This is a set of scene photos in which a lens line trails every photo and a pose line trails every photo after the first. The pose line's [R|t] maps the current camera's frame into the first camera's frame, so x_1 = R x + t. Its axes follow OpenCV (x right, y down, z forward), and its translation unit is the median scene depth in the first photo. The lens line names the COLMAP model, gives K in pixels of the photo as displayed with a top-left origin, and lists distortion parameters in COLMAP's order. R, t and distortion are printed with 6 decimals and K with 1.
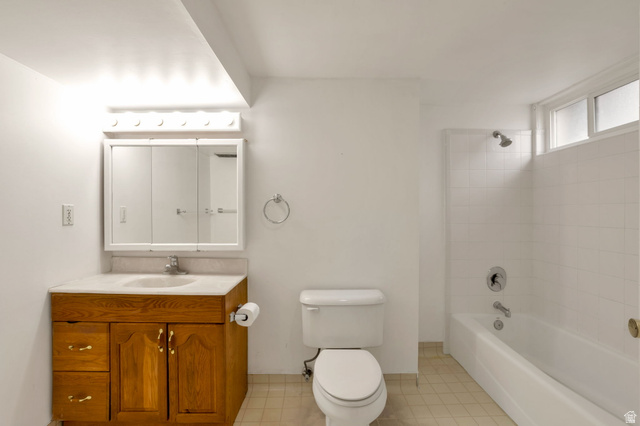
lens RADIAL K [[283.0, 0, 326.2], [0, 283.0, 215.7], [0, 0, 1]] dist [-0.015778, 0.000570]
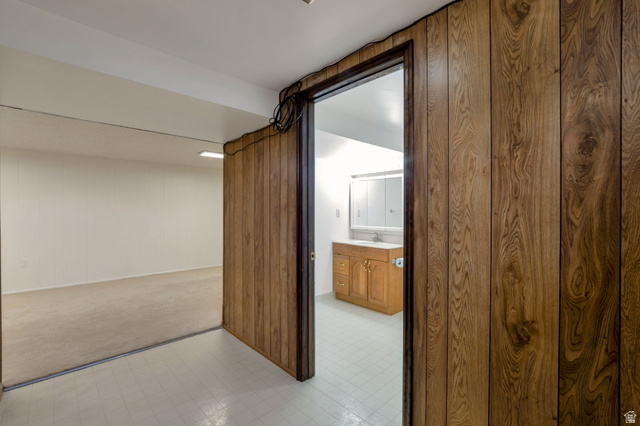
lens RADIAL K [[283.0, 0, 321.0], [0, 283.0, 213.4], [0, 0, 1]] dist [-0.015778, 0.000570]
pose [[0.661231, 0.002813, -0.750177, 0.942441], [-0.006052, 0.999980, -0.001585, 0.008448], [0.750158, 0.005588, 0.661236, -0.855343]]
